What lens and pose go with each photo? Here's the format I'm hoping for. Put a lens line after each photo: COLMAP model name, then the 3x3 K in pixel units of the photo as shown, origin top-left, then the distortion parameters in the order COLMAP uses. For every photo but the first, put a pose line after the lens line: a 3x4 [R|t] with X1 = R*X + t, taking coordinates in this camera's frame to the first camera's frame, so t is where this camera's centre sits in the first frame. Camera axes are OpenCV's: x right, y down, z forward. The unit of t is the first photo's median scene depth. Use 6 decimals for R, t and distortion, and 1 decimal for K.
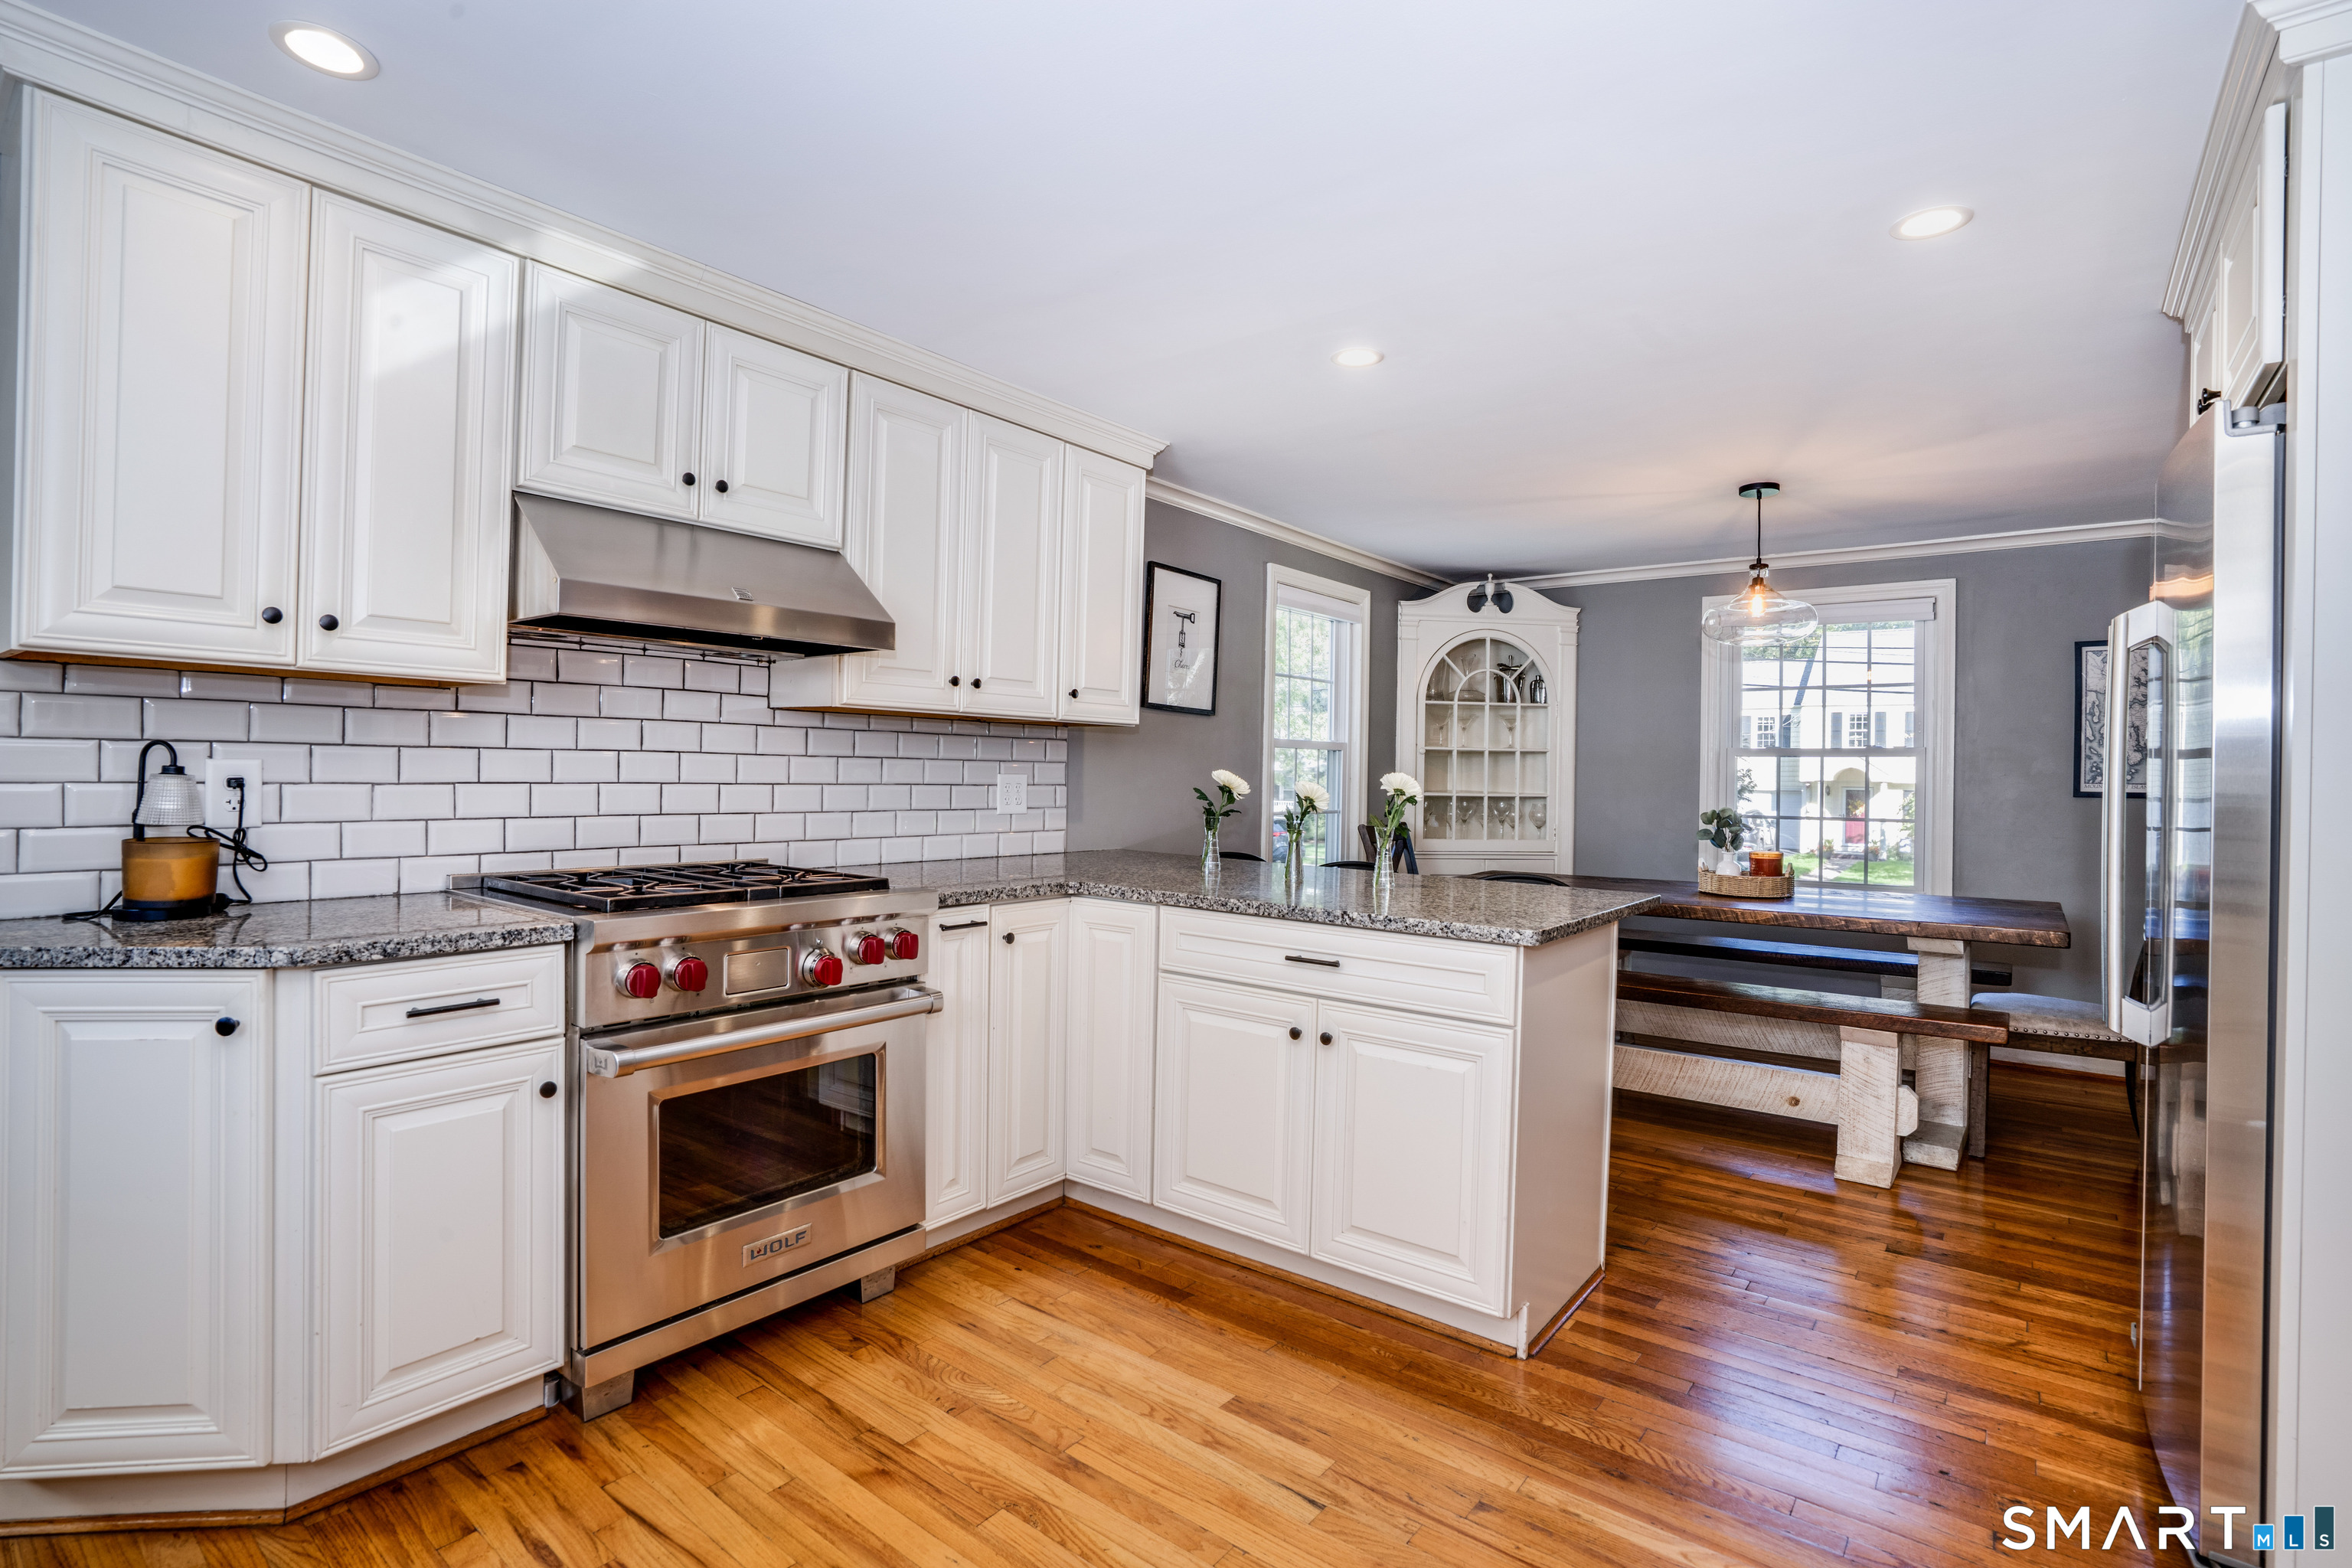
lens RADIAL K [[1111.5, 0, 1183.6], [0, 1111.5, 772.0], [0, 0, 1]] dist [-0.042465, 0.001099]
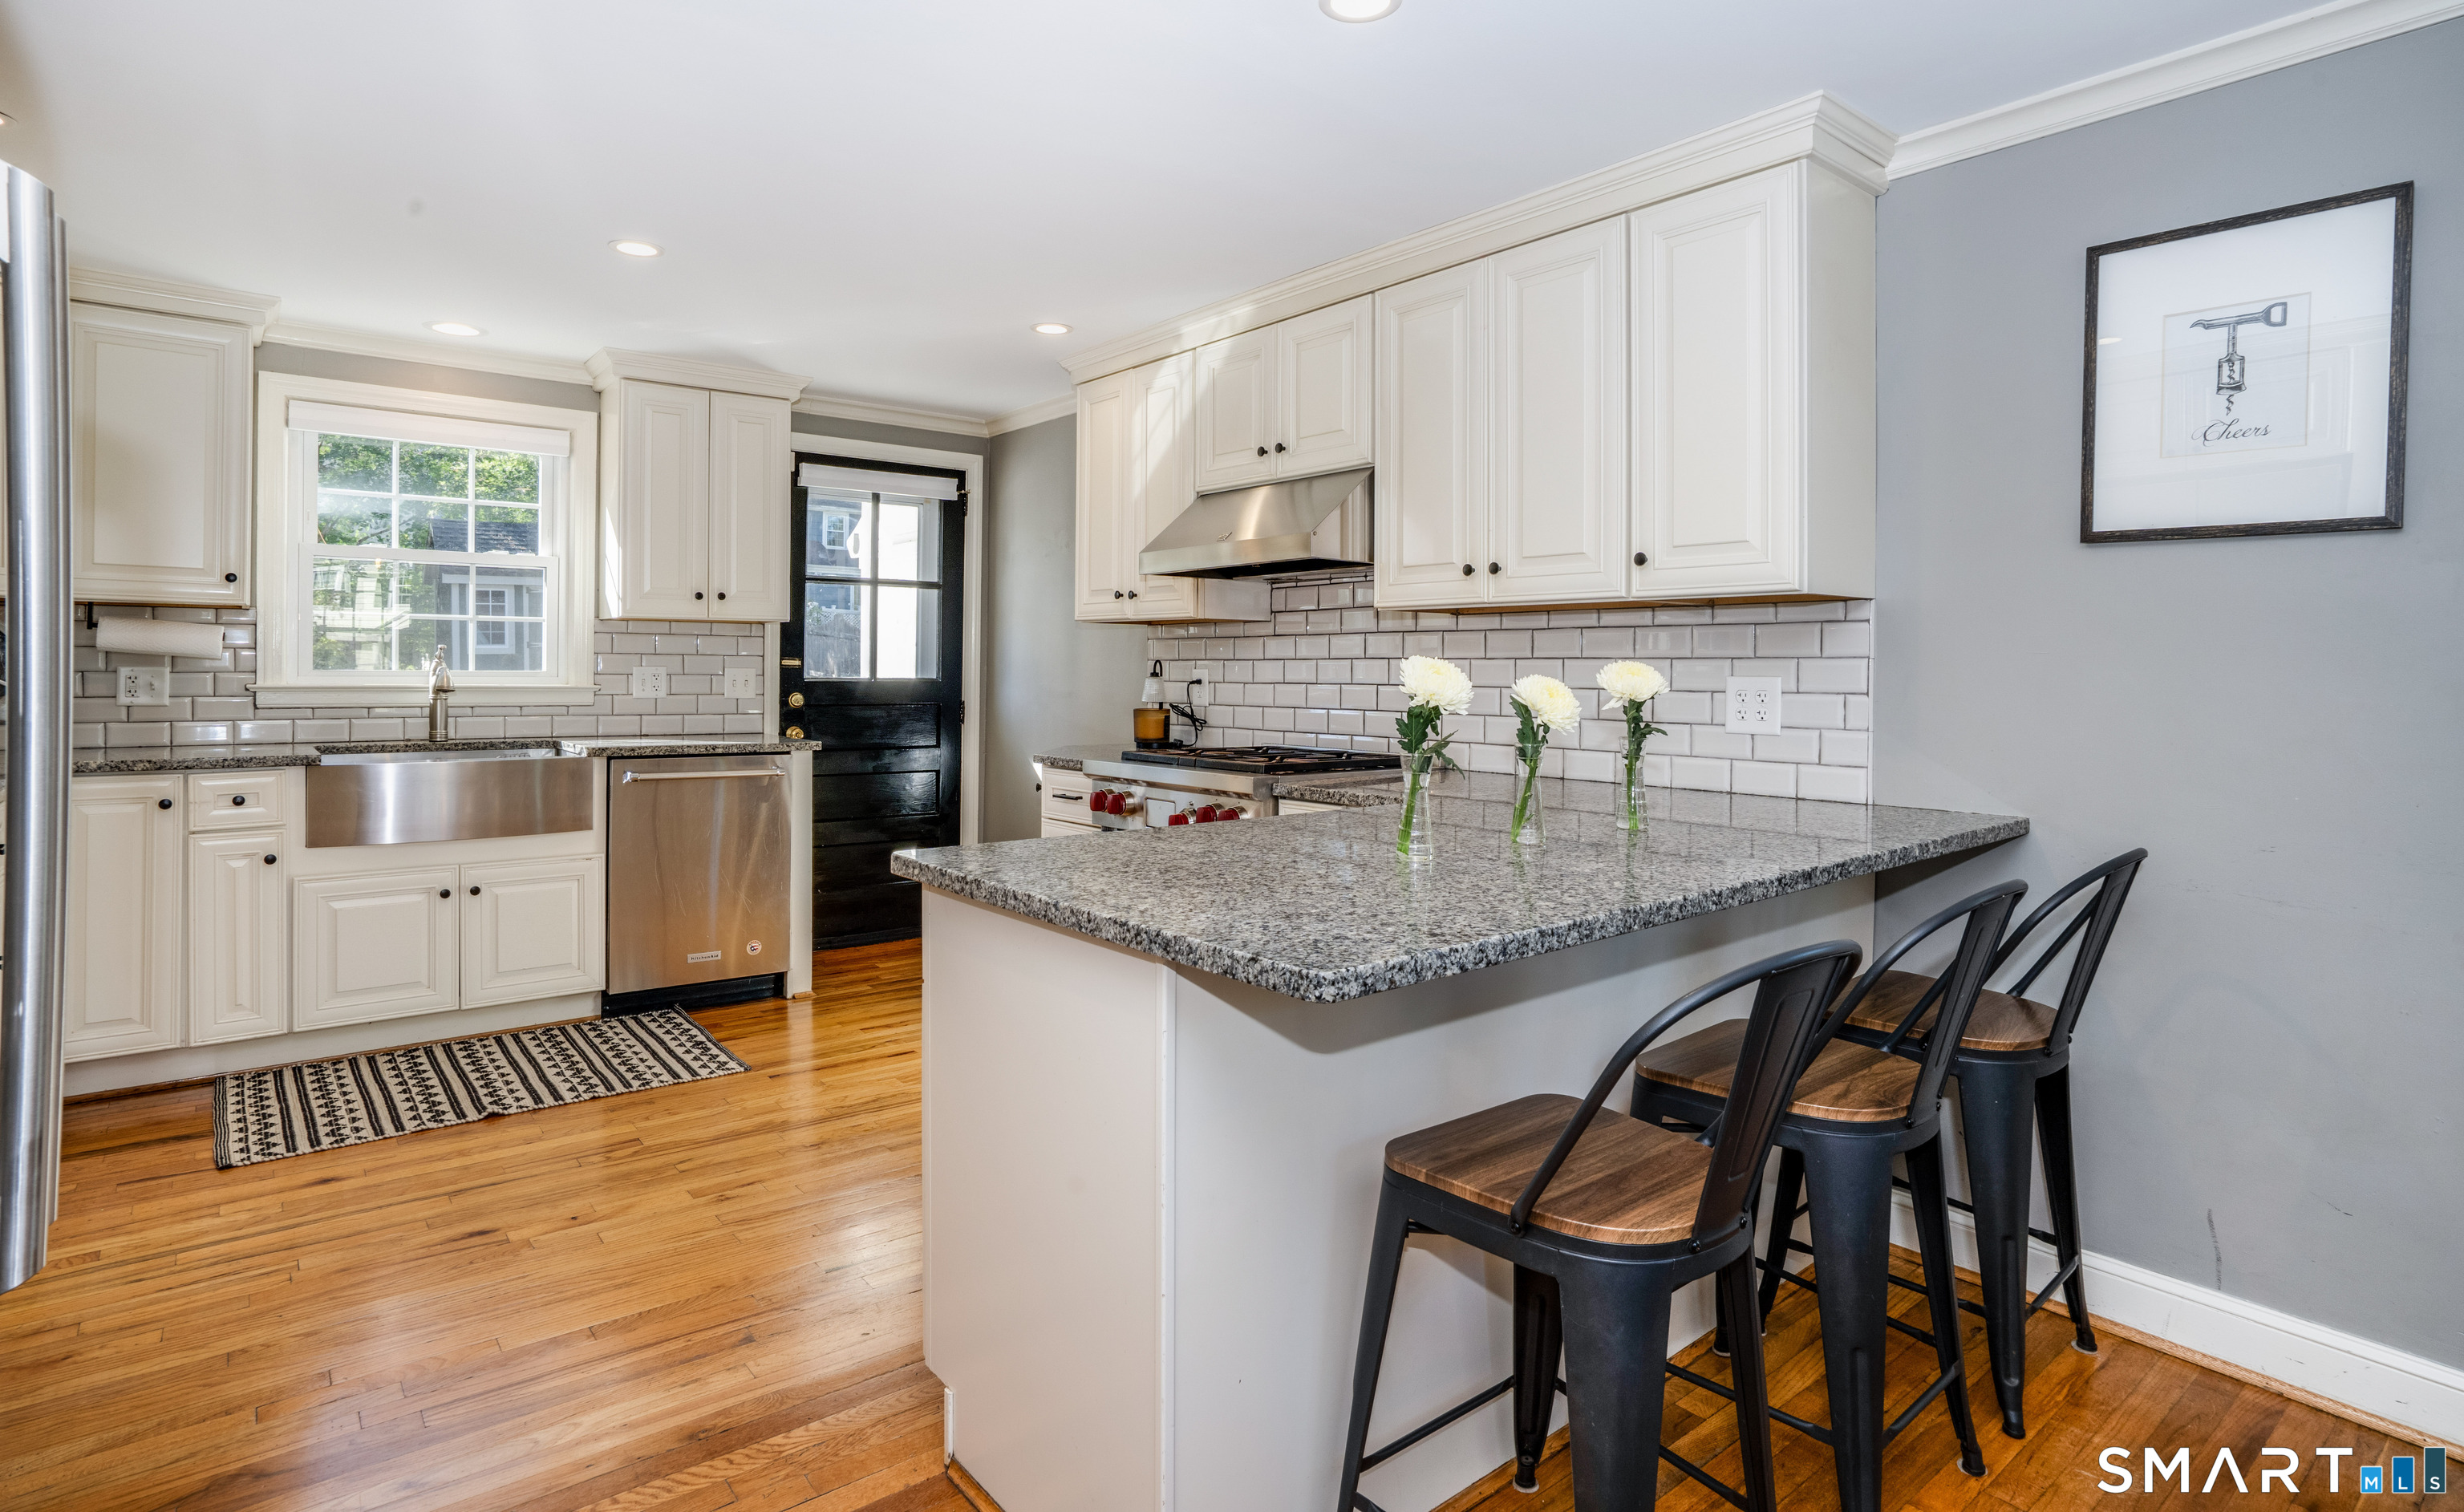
lens RADIAL K [[1273.8, 0, 1235.0], [0, 1273.8, 684.8], [0, 0, 1]] dist [-0.017407, 0.000507]
pose [[-0.220676, -0.008094, -0.975314, 0.822568], [-0.011175, 0.999921, -0.005770, 0.018072], [0.975283, 0.009626, -0.220749, 1.029045]]
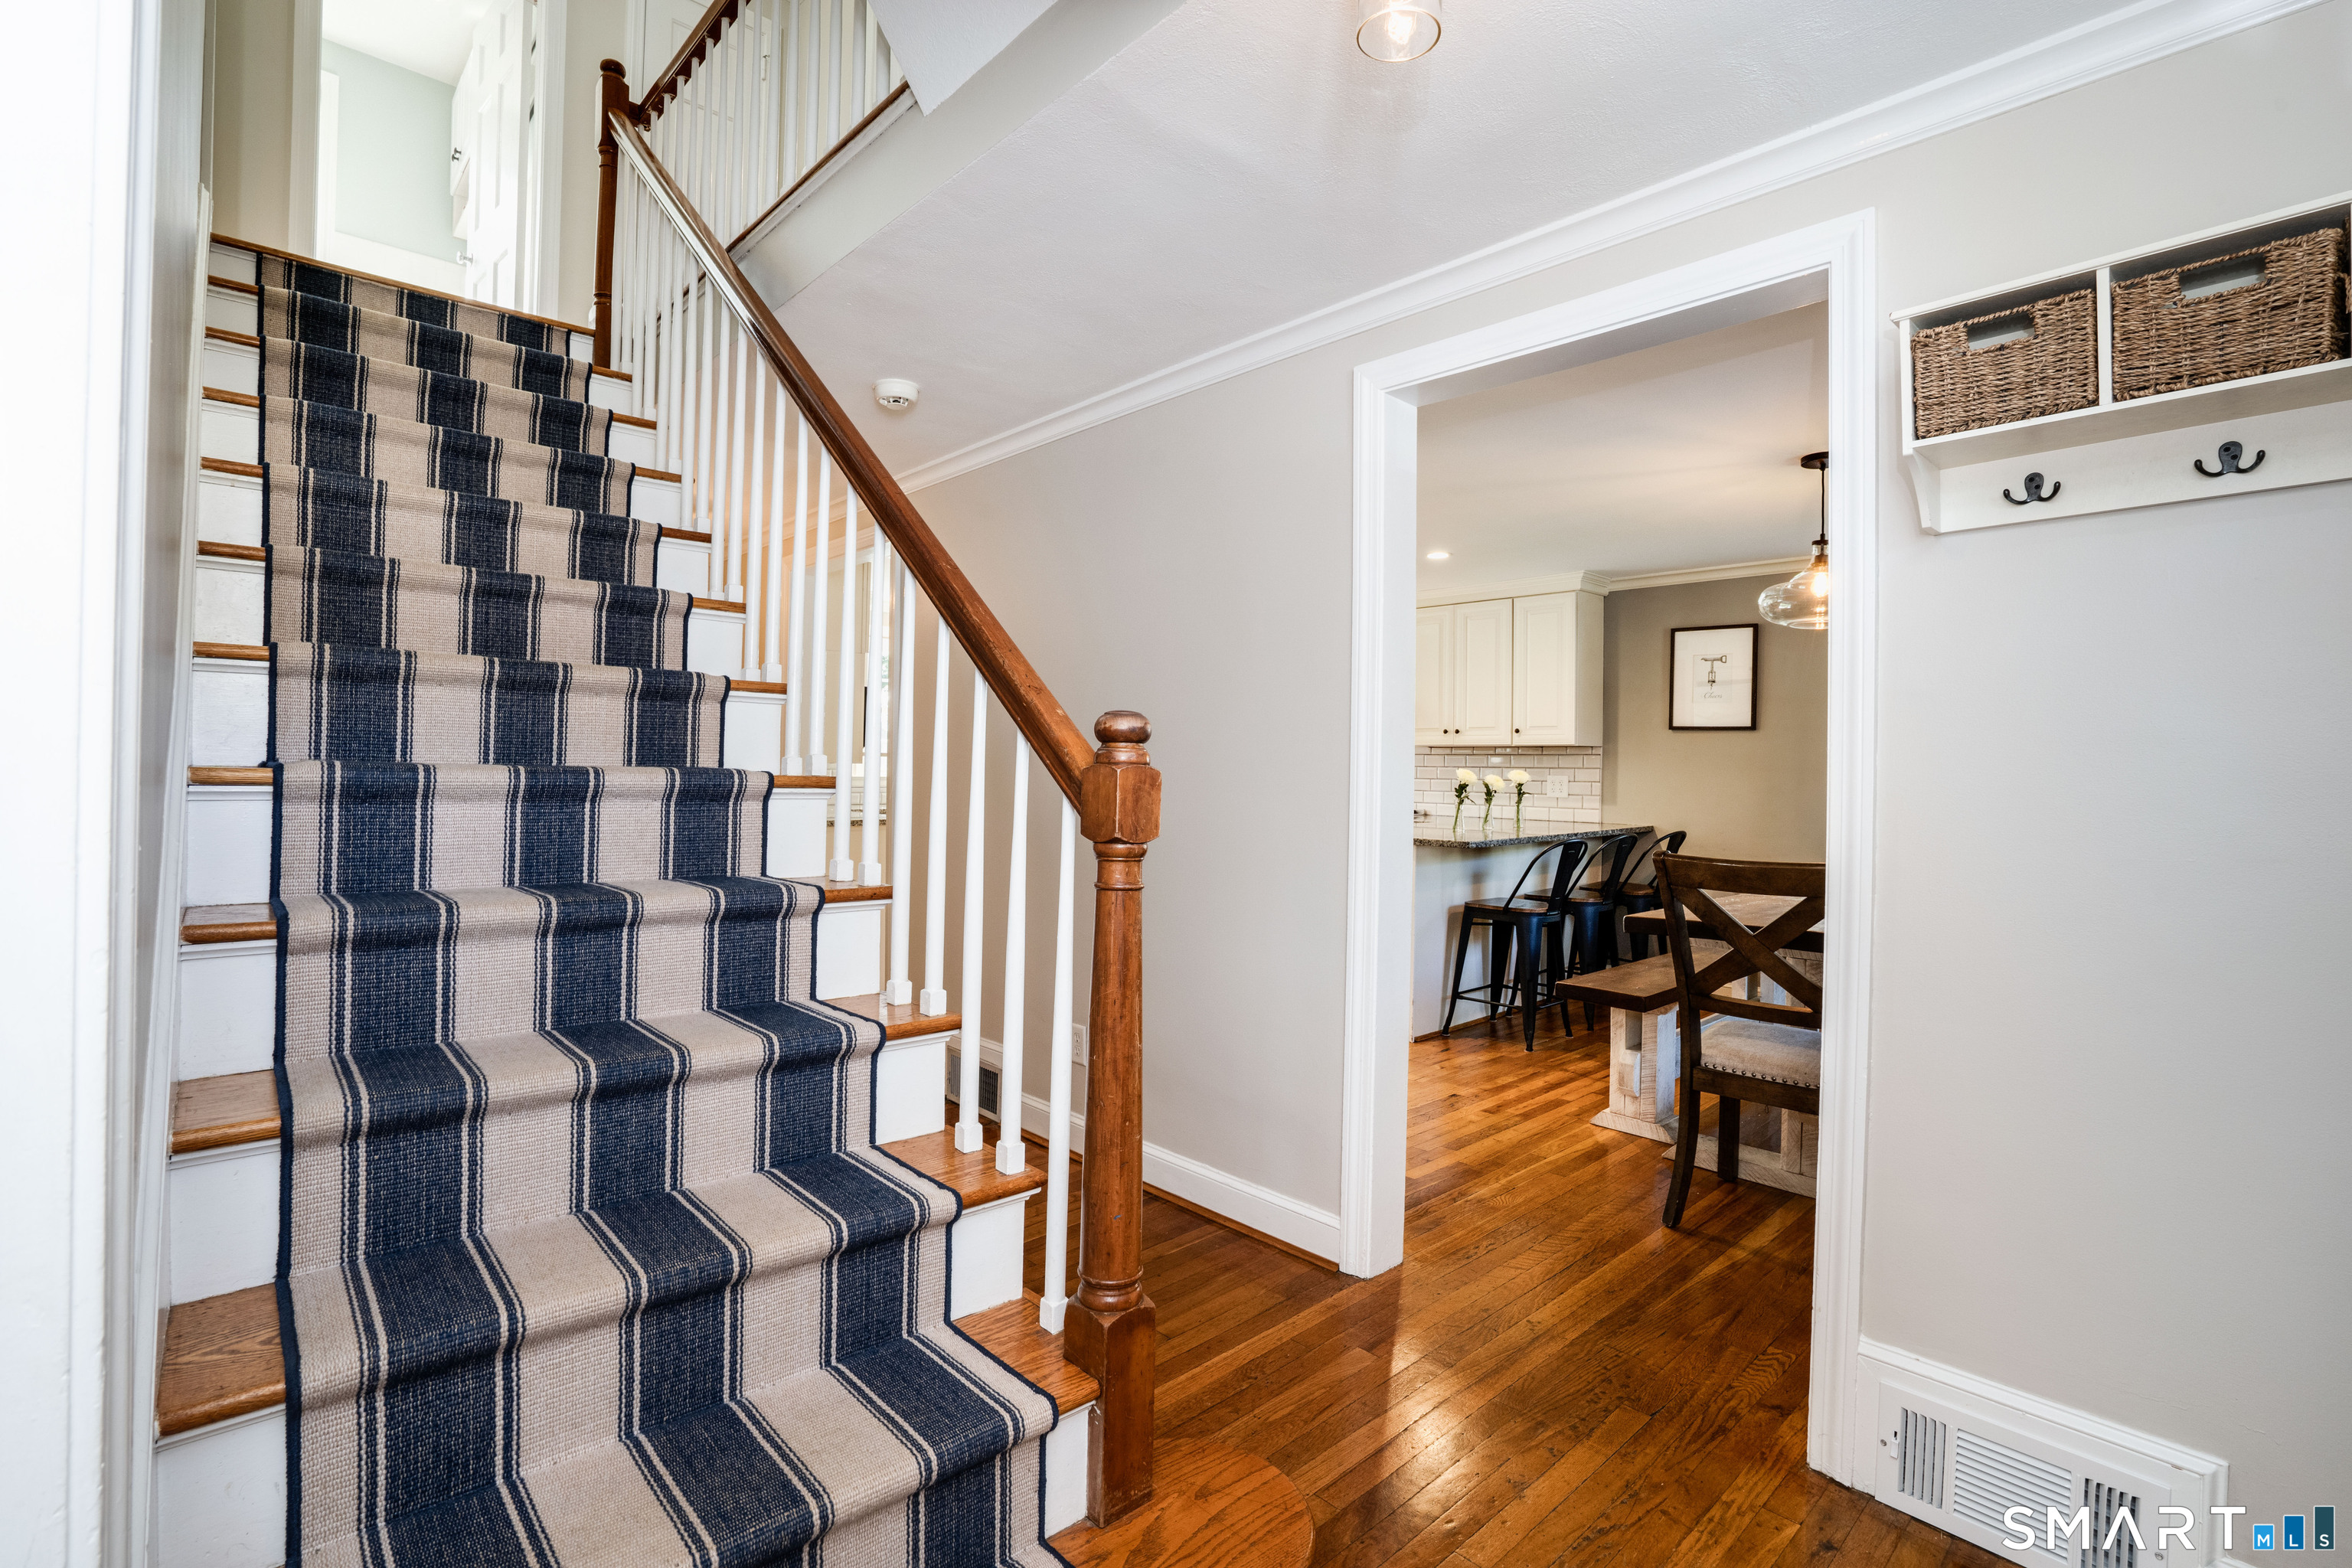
lens RADIAL K [[1111.5, 0, 1183.6], [0, 1111.5, 772.0], [0, 0, 1]] dist [-0.042465, 0.001099]
pose [[-0.145163, -0.018266, -0.989239, 2.026256], [-0.018103, 0.999711, -0.015803, 0.042433], [0.989242, 0.015614, -0.145452, 0.794484]]
